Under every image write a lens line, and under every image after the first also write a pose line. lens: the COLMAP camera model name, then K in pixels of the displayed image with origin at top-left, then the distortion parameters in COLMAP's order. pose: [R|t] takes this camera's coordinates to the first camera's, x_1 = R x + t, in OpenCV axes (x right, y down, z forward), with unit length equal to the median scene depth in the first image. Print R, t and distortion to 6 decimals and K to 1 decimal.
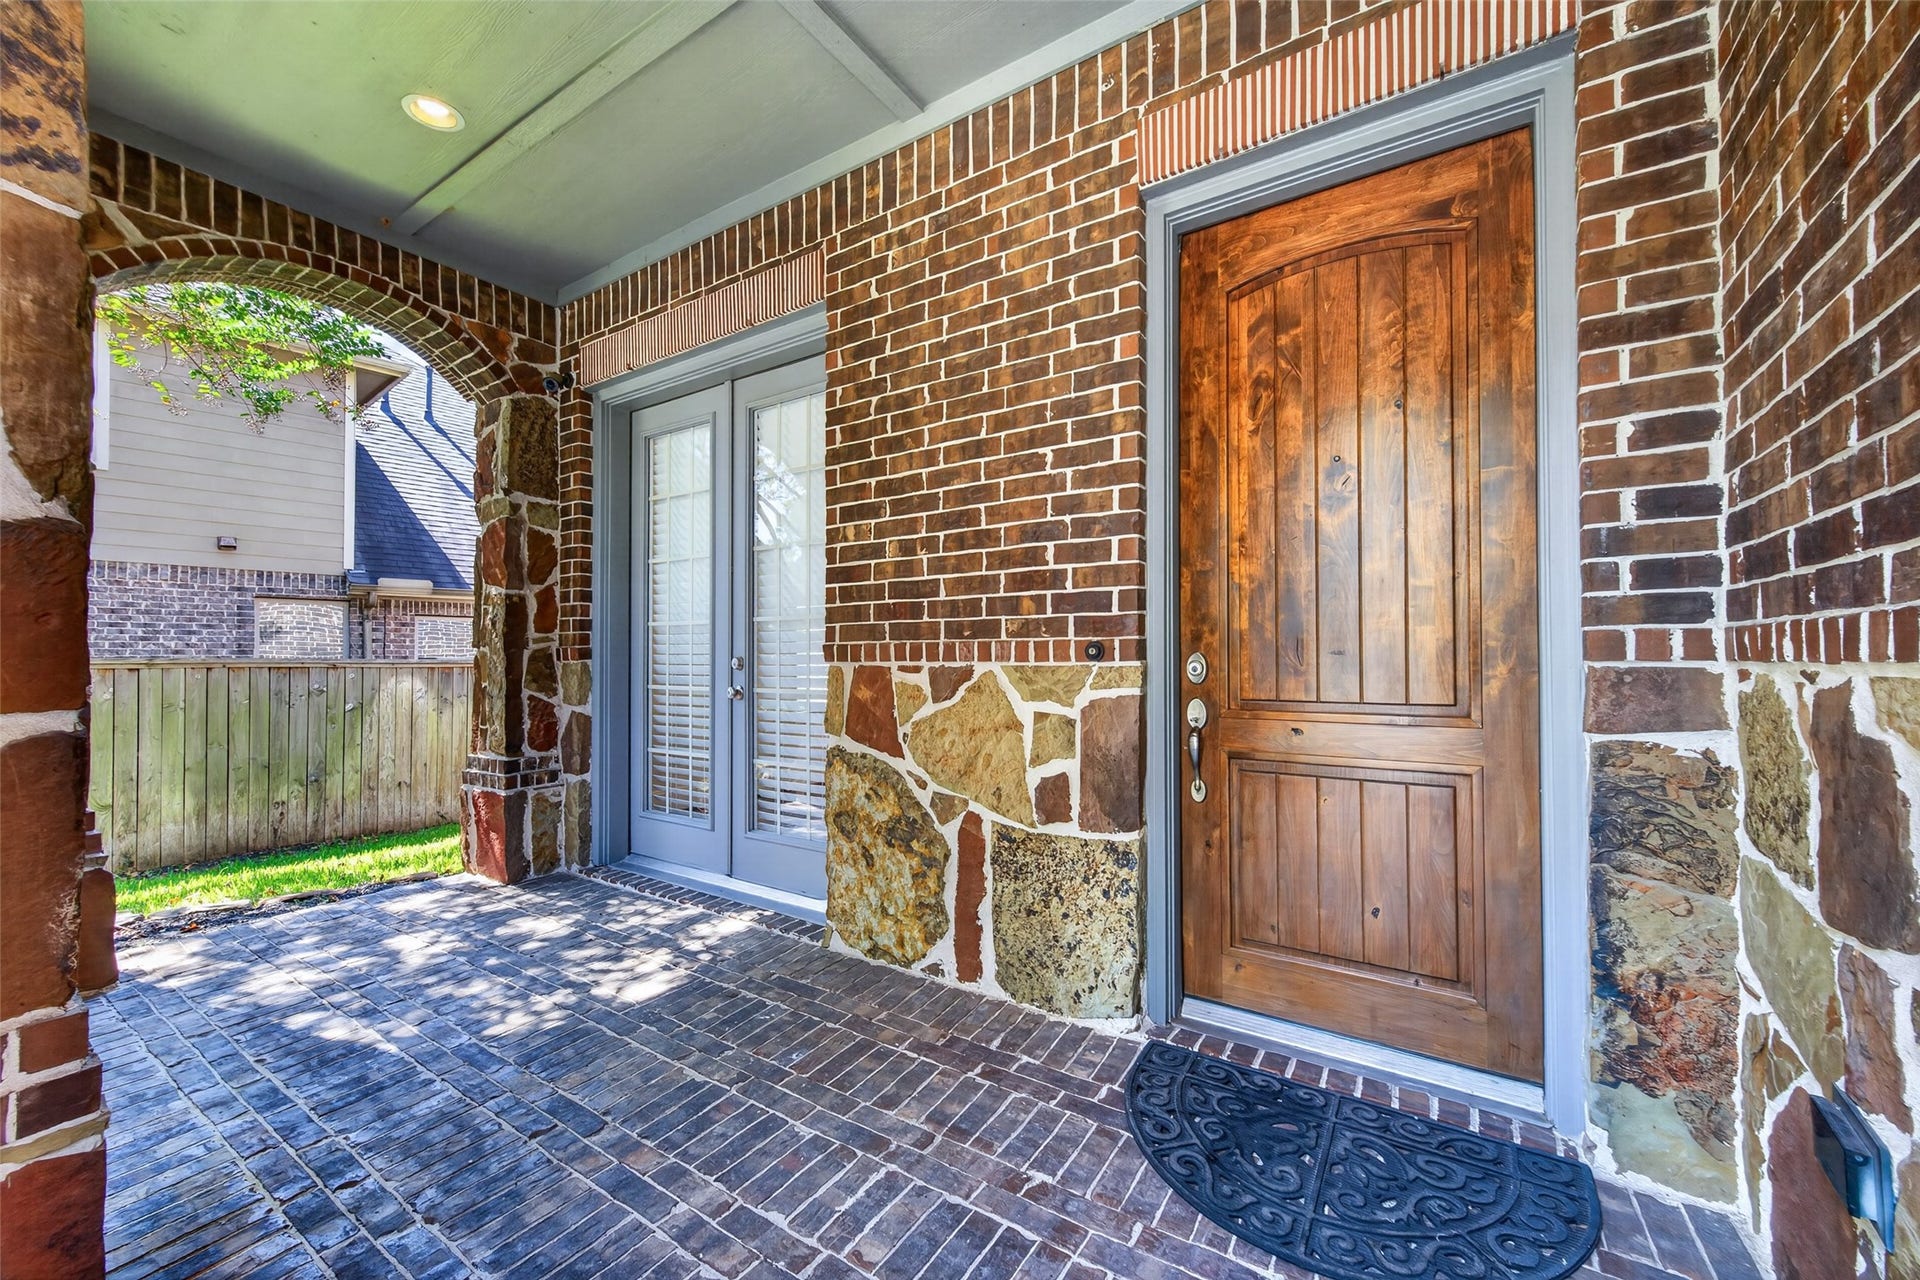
lens RADIAL K [[745.9, 0, 962.4], [0, 745.9, 648.2], [0, 0, 1]] dist [0.000922, -0.000440]
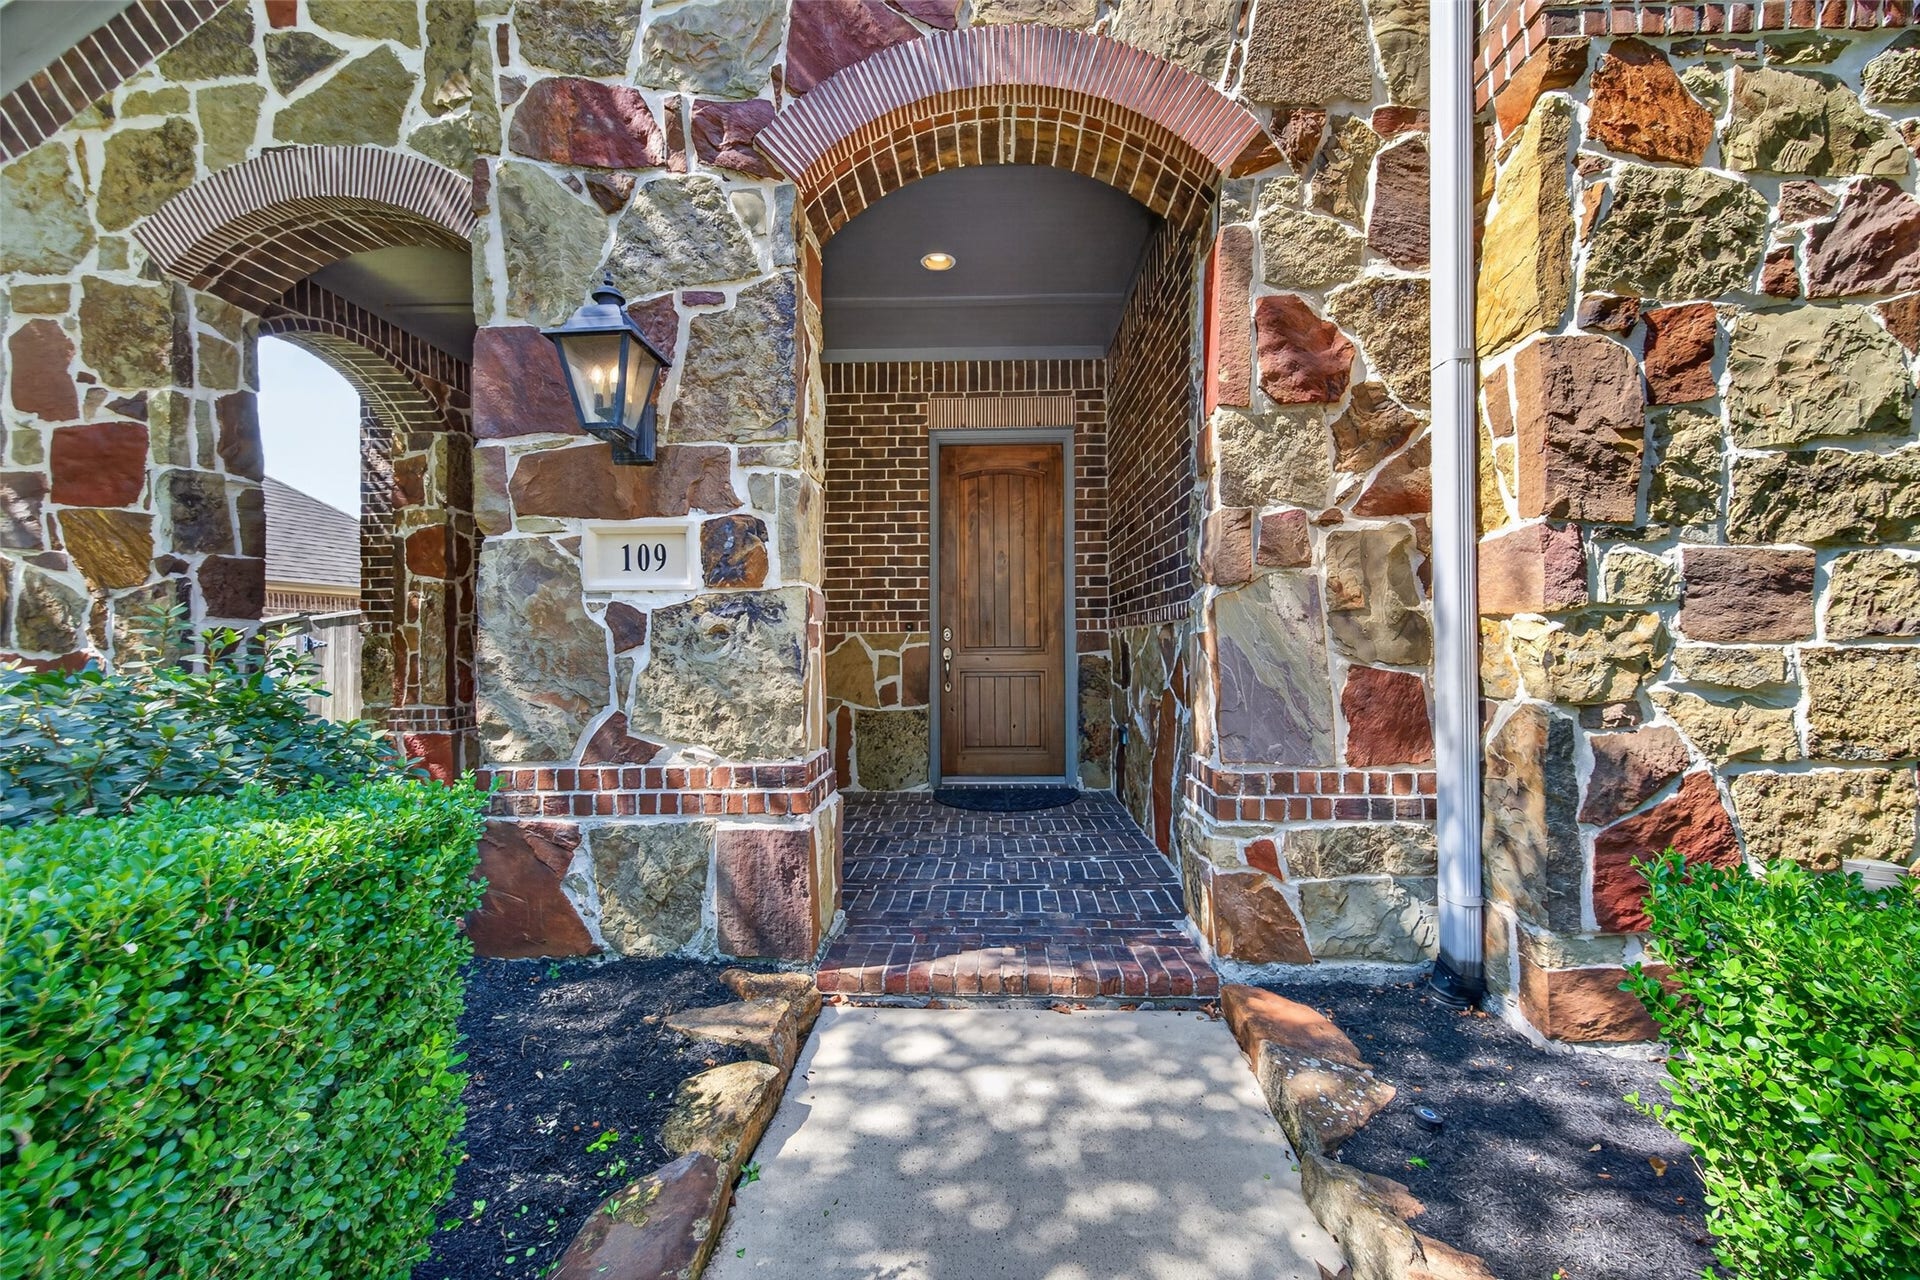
lens RADIAL K [[745.9, 0, 954.4], [0, 745.9, 643.5], [0, 0, 1]] dist [0.000922, -0.000440]
pose [[0.848769, 0.000790, 0.528763, -0.896794], [-0.001334, 0.999999, 0.000648, 0.052116], [-0.528762, -0.001256, 0.848769, -0.989730]]
